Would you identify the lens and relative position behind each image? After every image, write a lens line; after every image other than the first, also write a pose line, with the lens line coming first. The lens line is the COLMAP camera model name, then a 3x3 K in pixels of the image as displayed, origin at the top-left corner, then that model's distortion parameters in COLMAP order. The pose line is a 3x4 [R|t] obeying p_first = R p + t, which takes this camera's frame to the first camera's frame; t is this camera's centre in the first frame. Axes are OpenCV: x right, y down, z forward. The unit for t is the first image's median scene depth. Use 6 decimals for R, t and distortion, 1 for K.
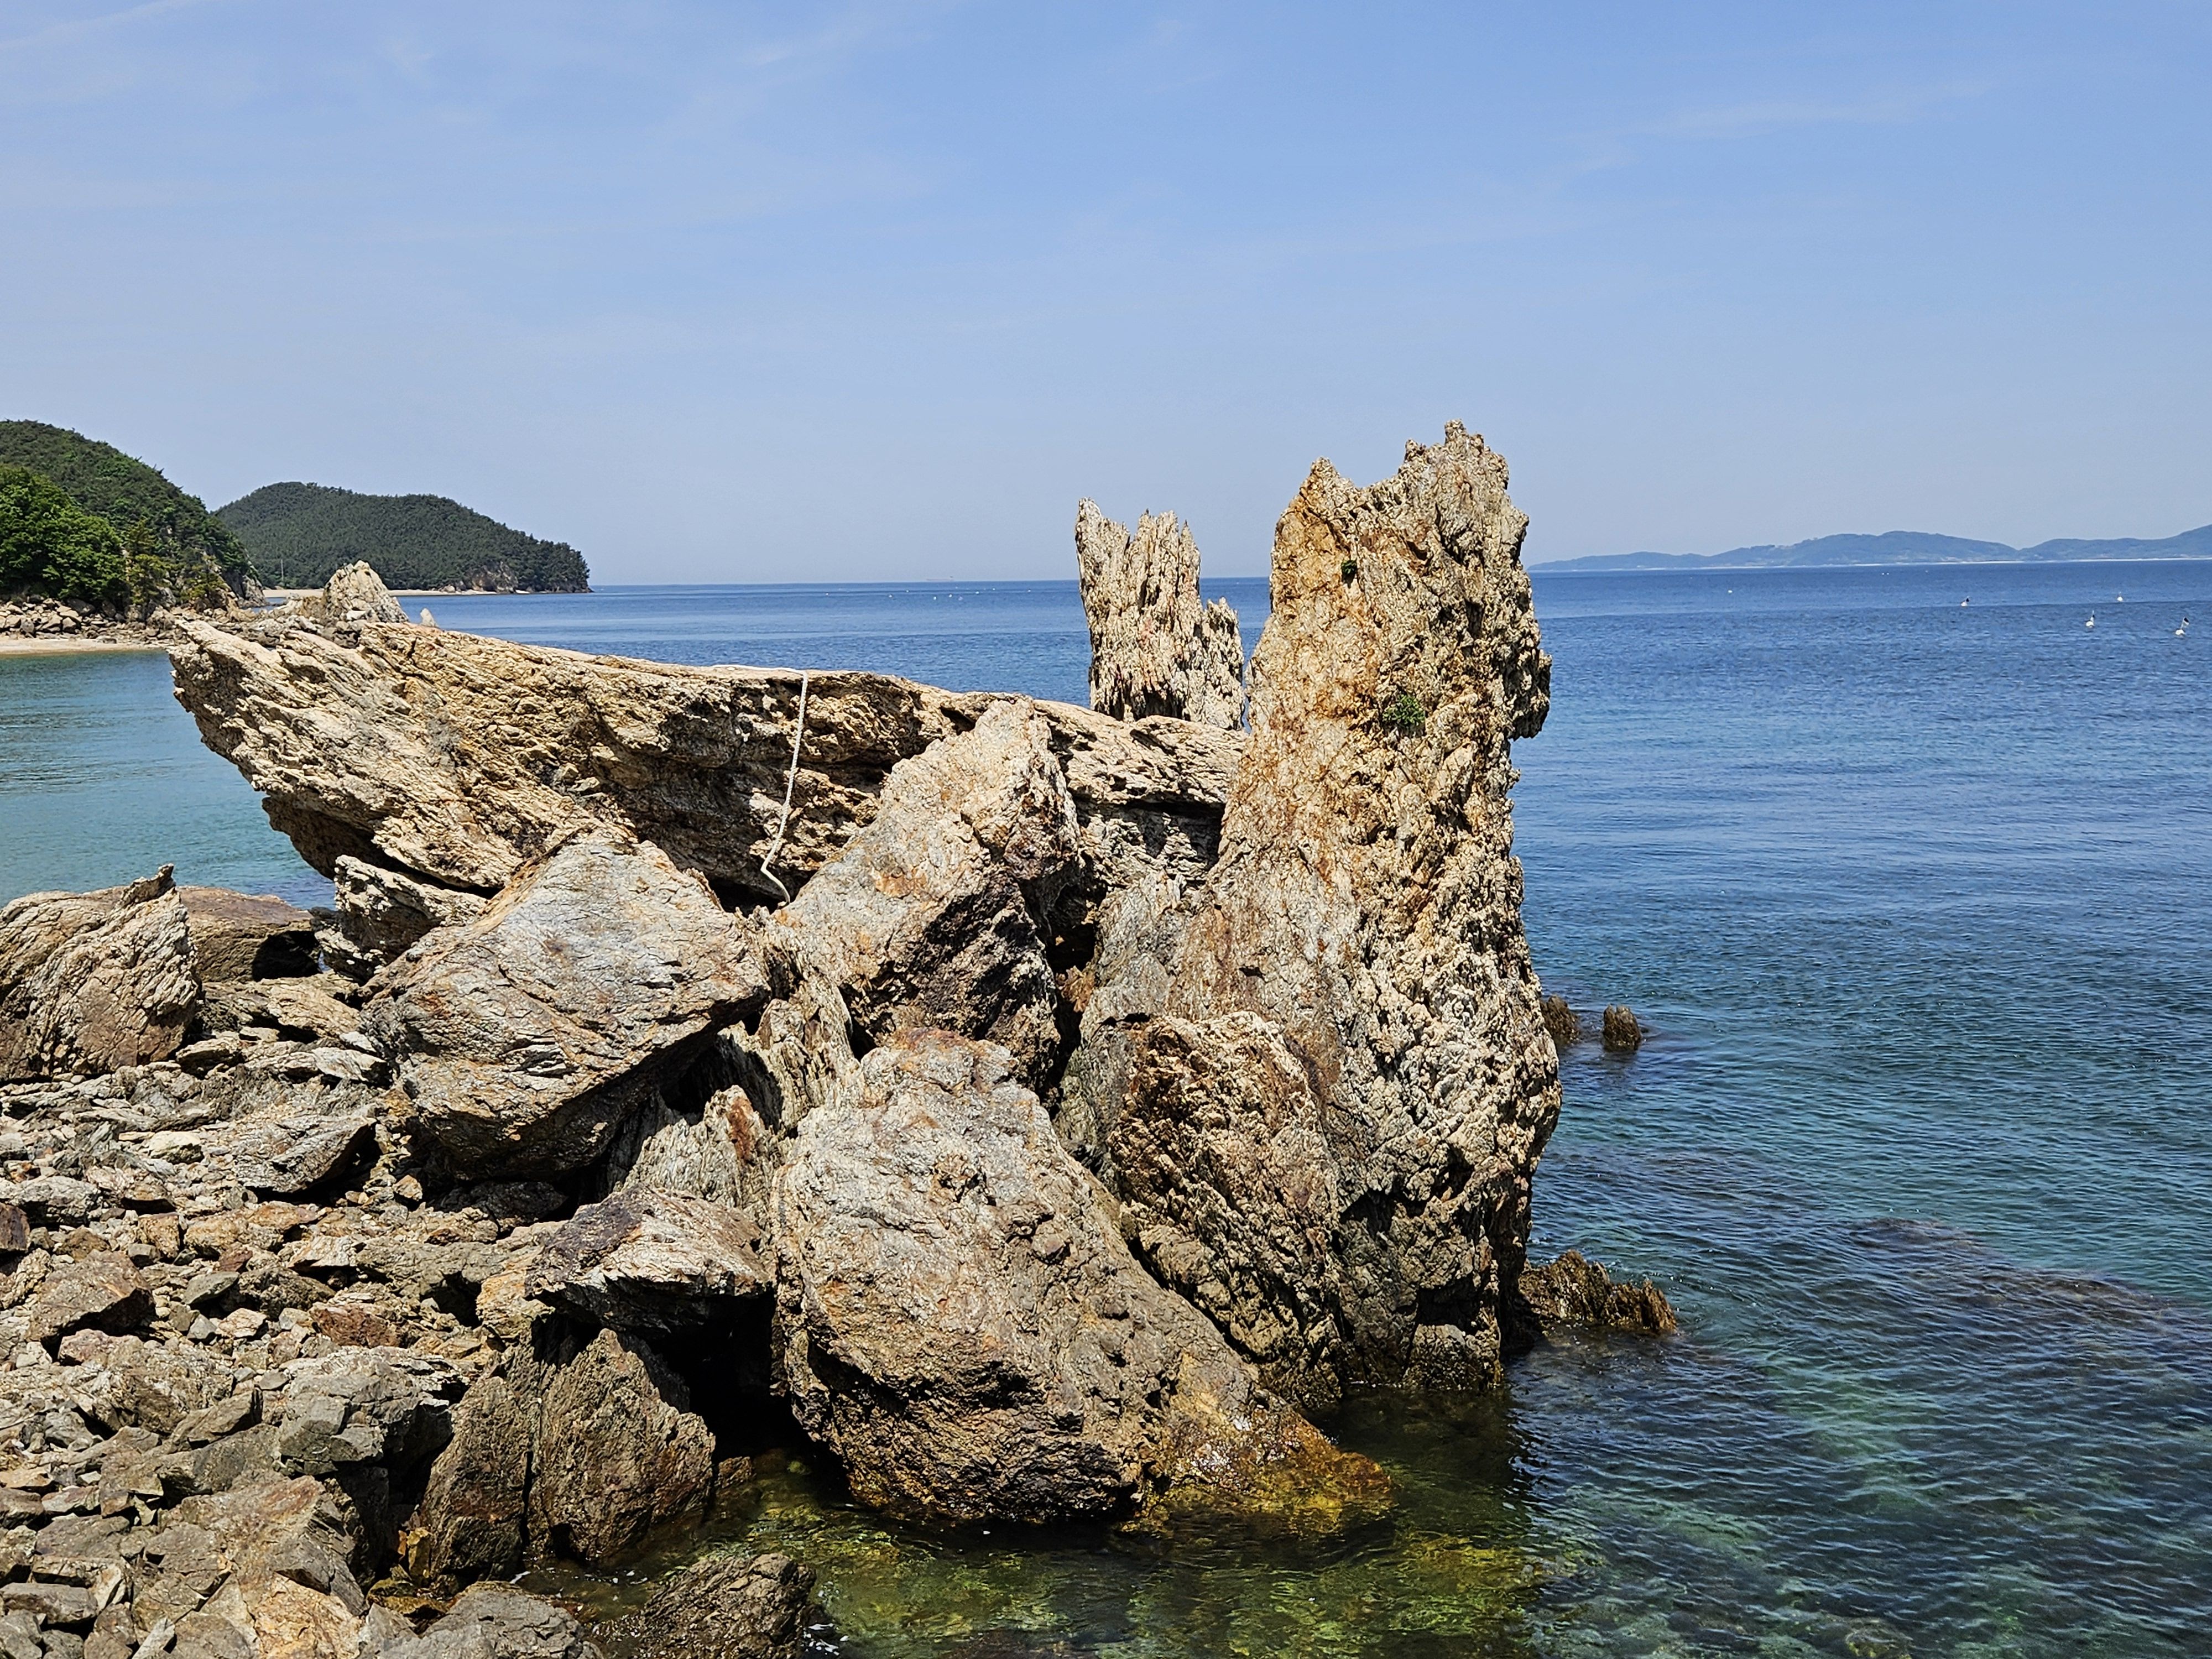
lens RADIAL K [[2217.0, 0, 1065.7], [0, 2217.0, 891.4], [0, 0, 1]] dist [0.061637, 0.000000]
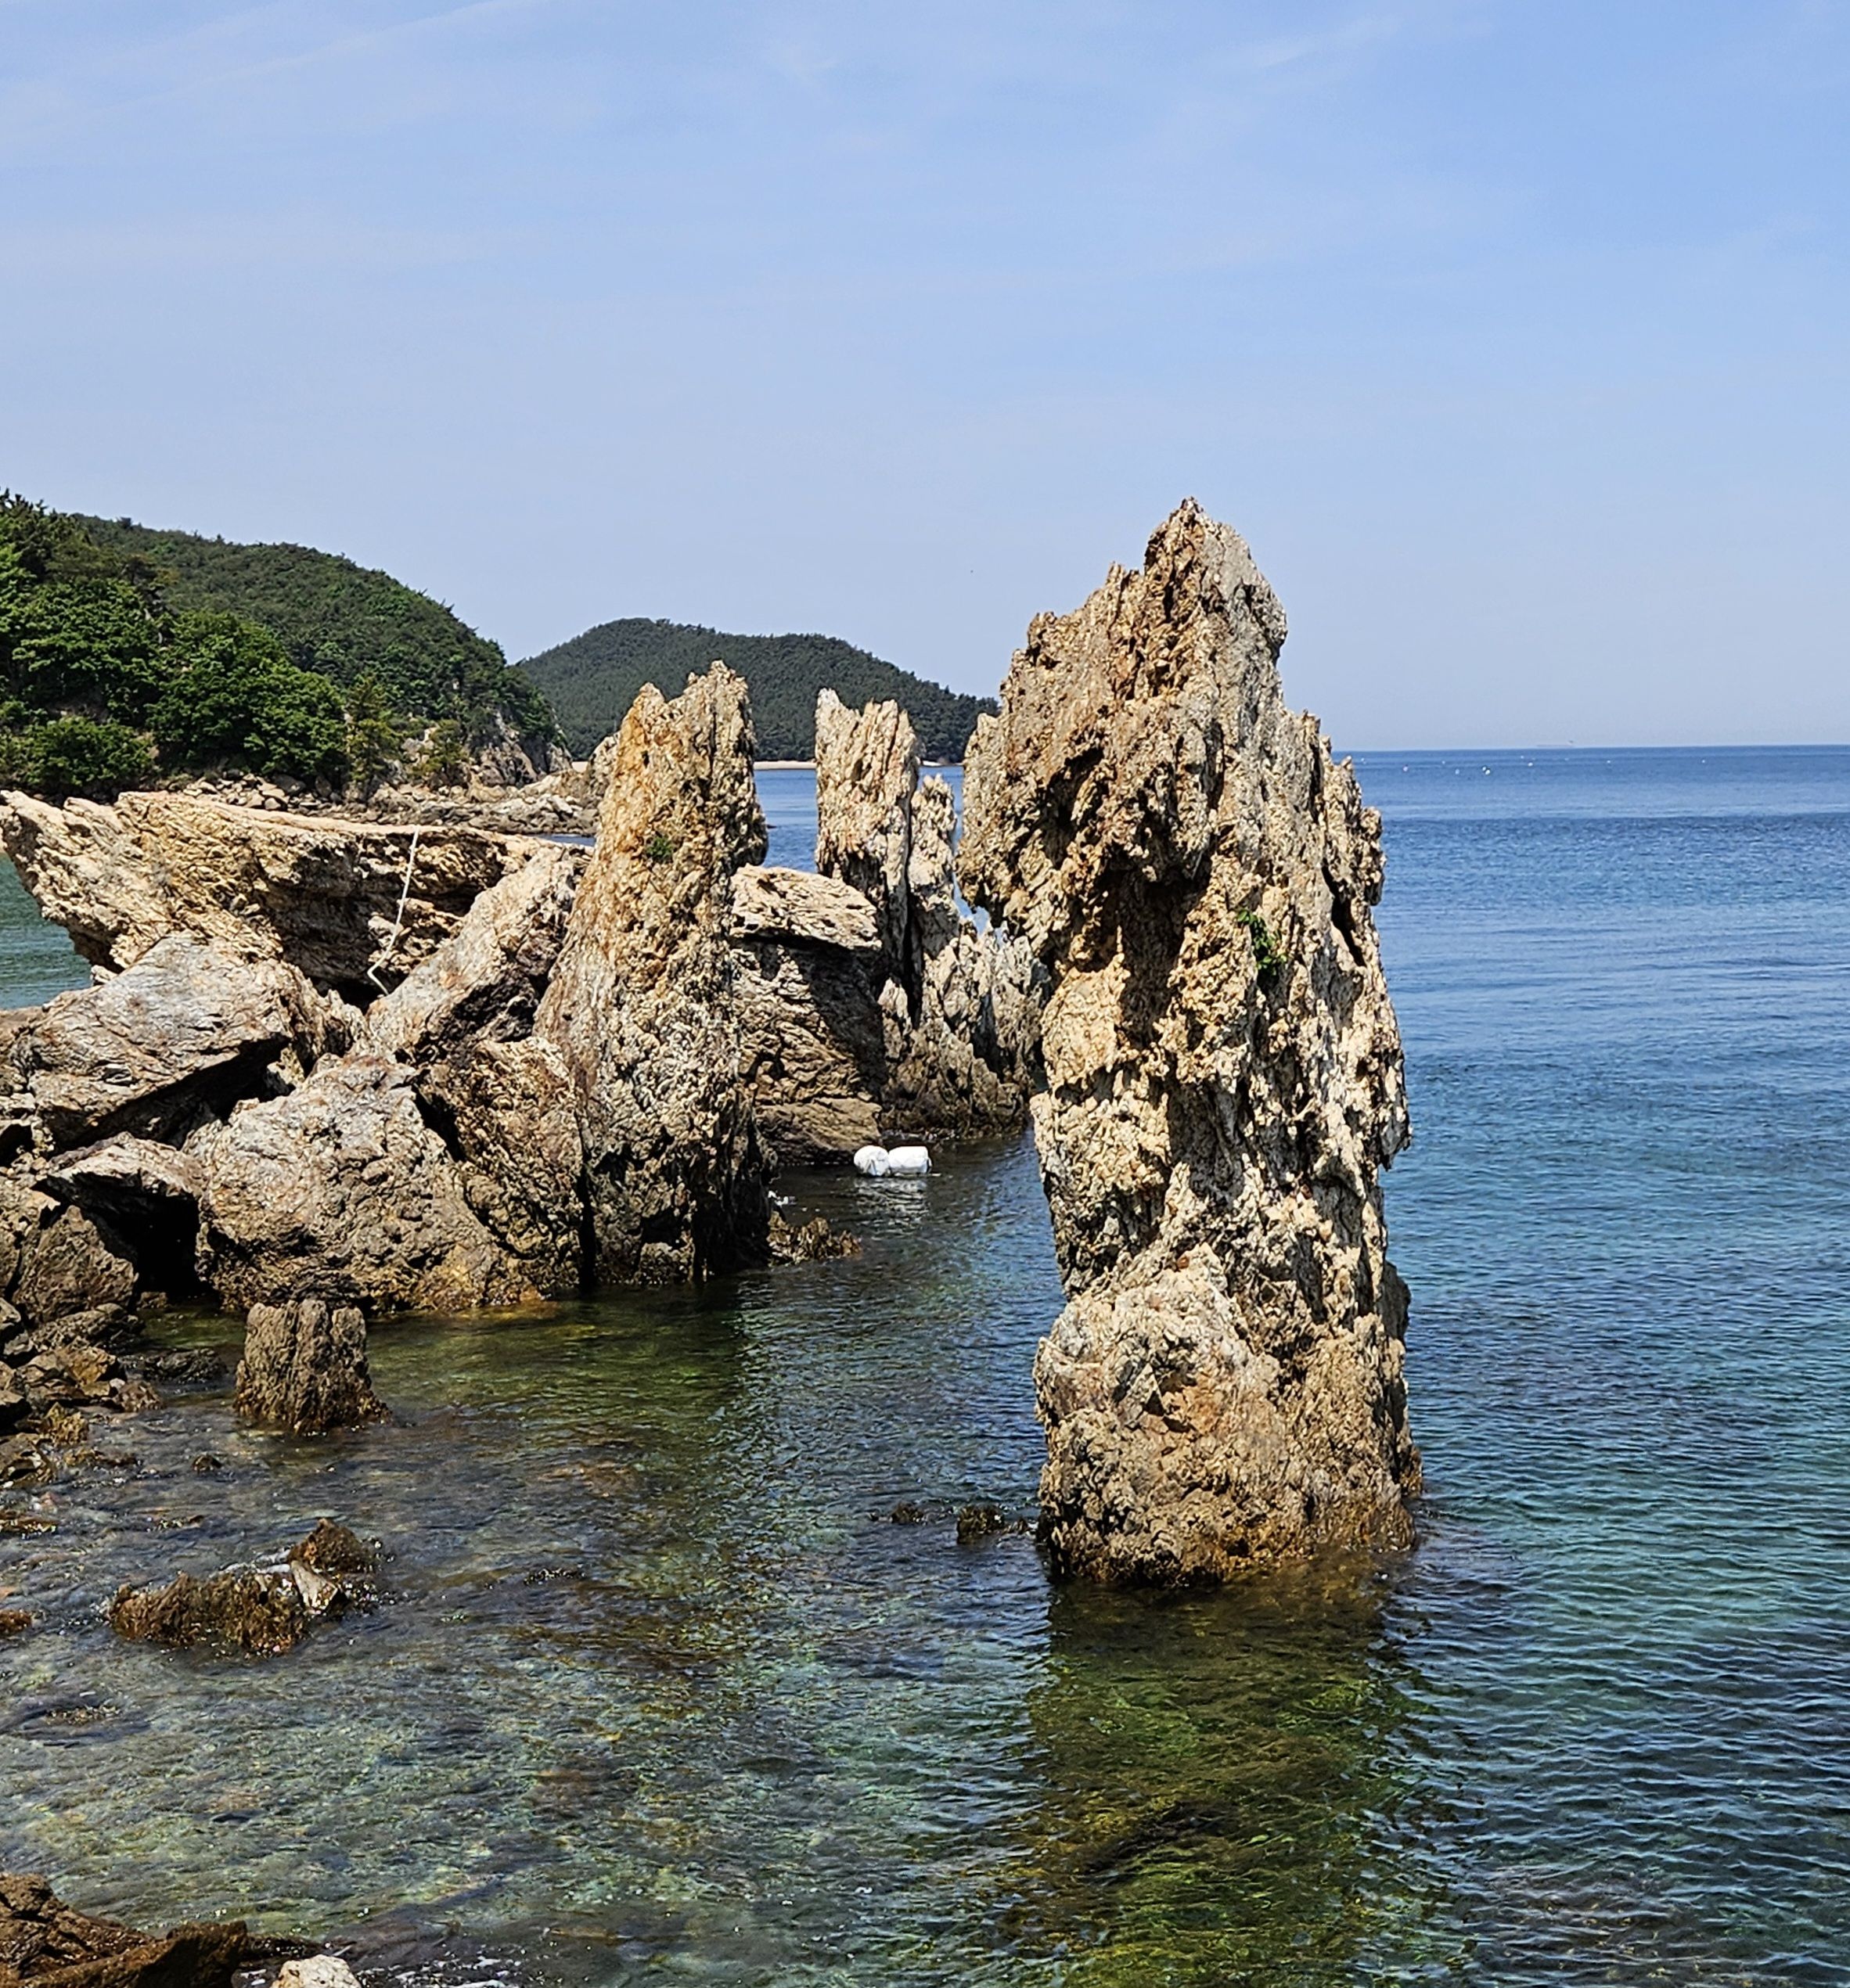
lens RADIAL K [[3041.4, 0, 1380.6], [0, 3041.4, 863.0], [0, 0, 1]] dist [0.053538, 0.000000]
pose [[0.996773, 0.003697, -0.080193, 0.671847], [-0.011776, 0.994867, -0.100502, 0.112074], [0.079410, 0.101122, 0.991700, -0.870824]]
